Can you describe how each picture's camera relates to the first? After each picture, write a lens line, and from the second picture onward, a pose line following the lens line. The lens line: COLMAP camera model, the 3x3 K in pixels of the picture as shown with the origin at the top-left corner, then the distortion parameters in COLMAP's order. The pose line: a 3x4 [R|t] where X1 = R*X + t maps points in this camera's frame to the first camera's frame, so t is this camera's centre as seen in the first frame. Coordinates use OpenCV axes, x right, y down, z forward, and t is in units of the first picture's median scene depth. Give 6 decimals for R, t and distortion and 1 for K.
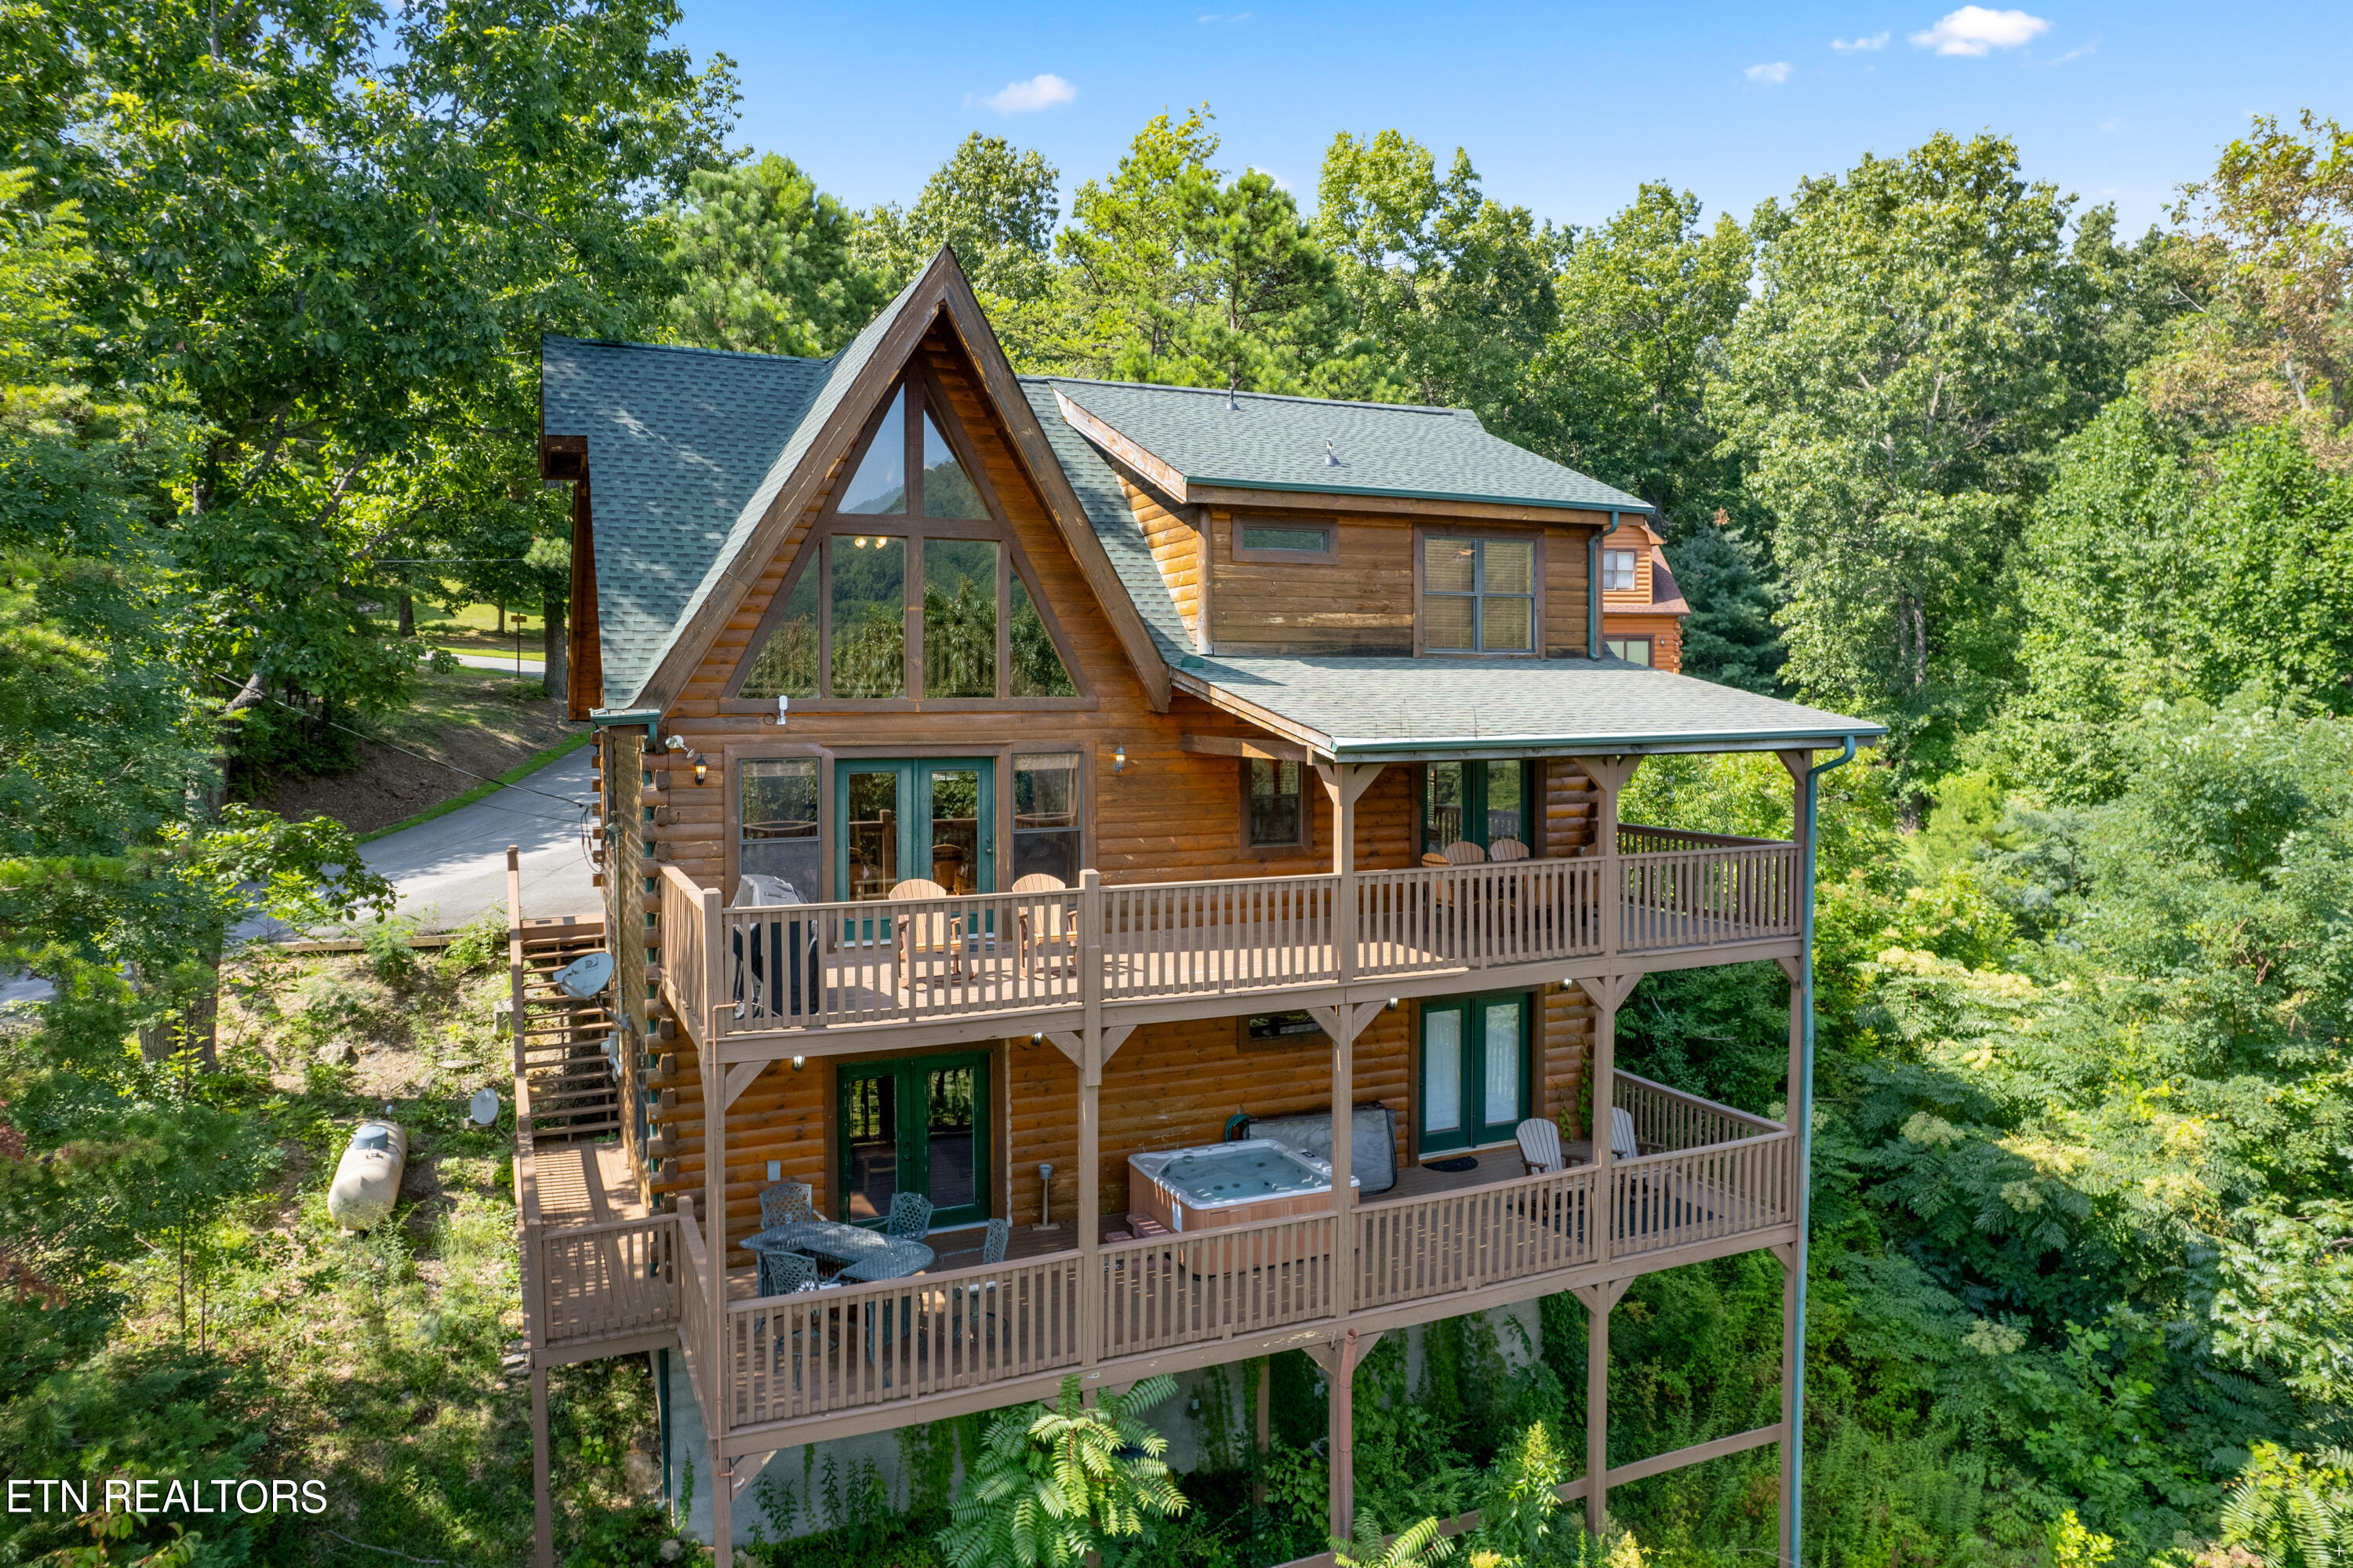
lens RADIAL K [[1478.0, 0, 1184.1], [0, 1478.0, 735.3], [0, 0, 1]] dist [-0.068391, 0.068218]
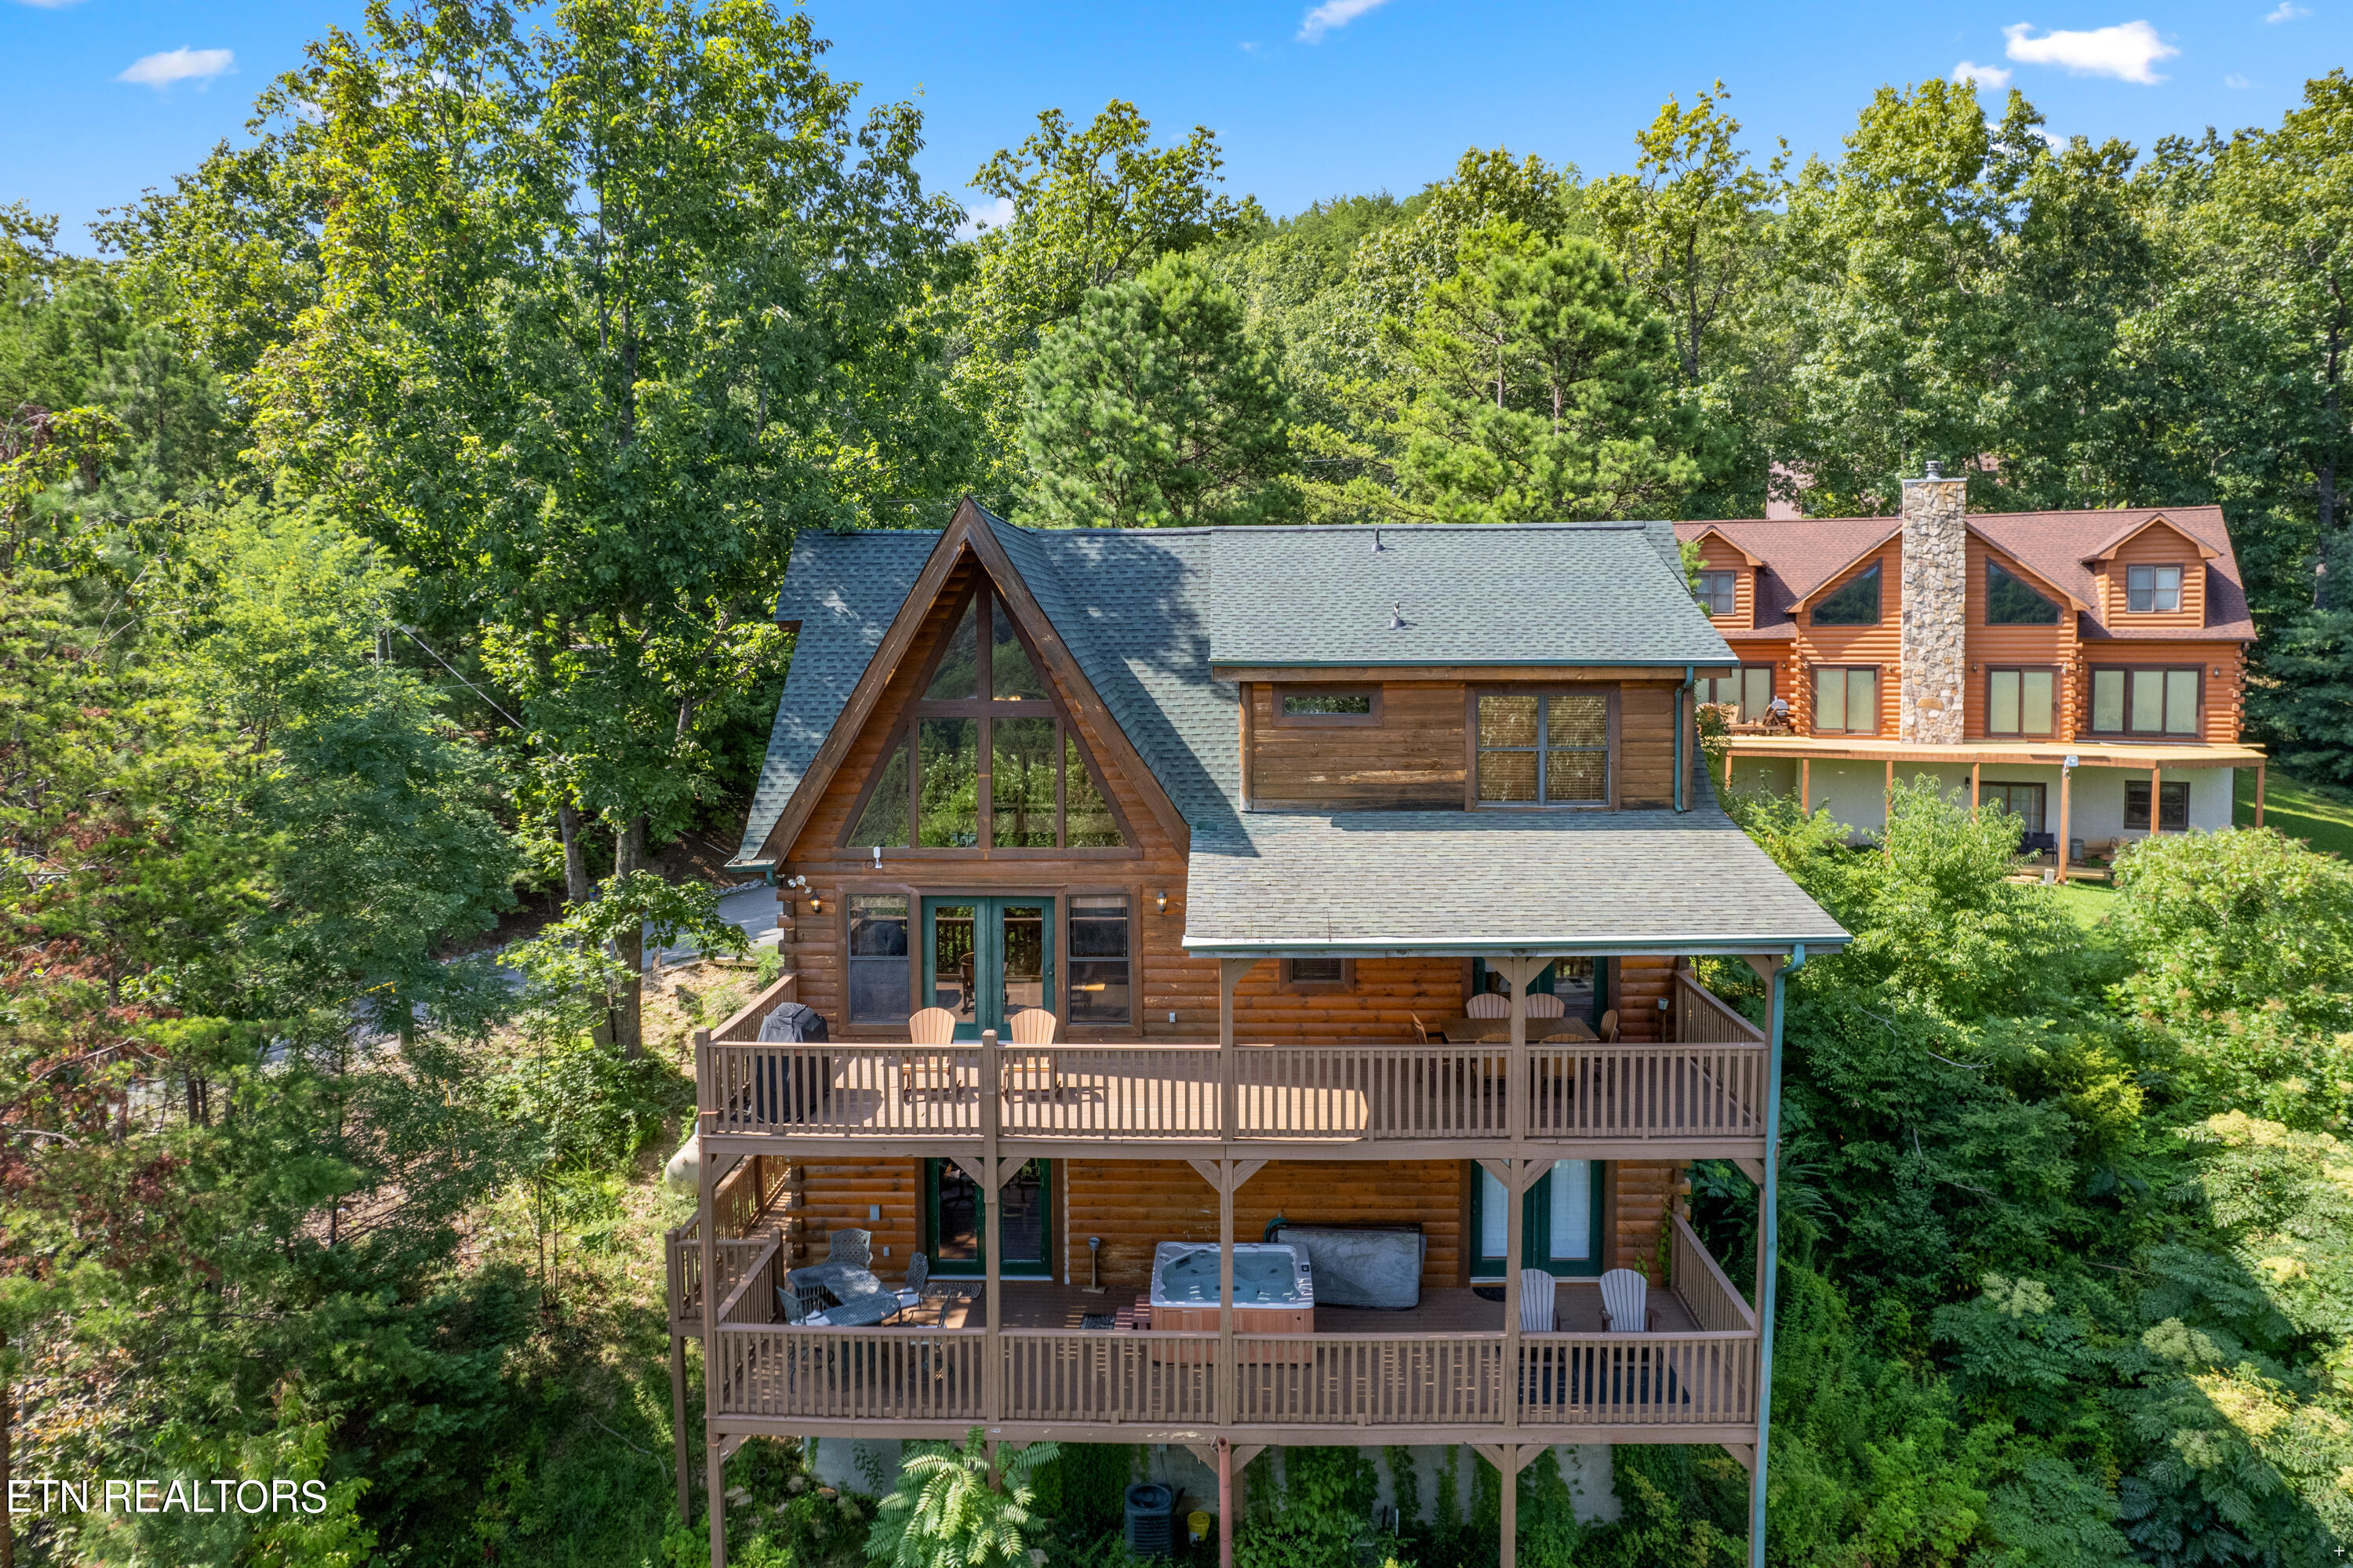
lens RADIAL K [[1478.0, 0, 1184.1], [0, 1478.0, 735.3], [0, 0, 1]] dist [-0.068391, 0.068218]
pose [[0.905247, 0.023948, -0.424209, 0.443908], [-0.011622, 0.999432, 0.031620, -0.146089], [0.424726, -0.023694, 0.905012, -0.034316]]
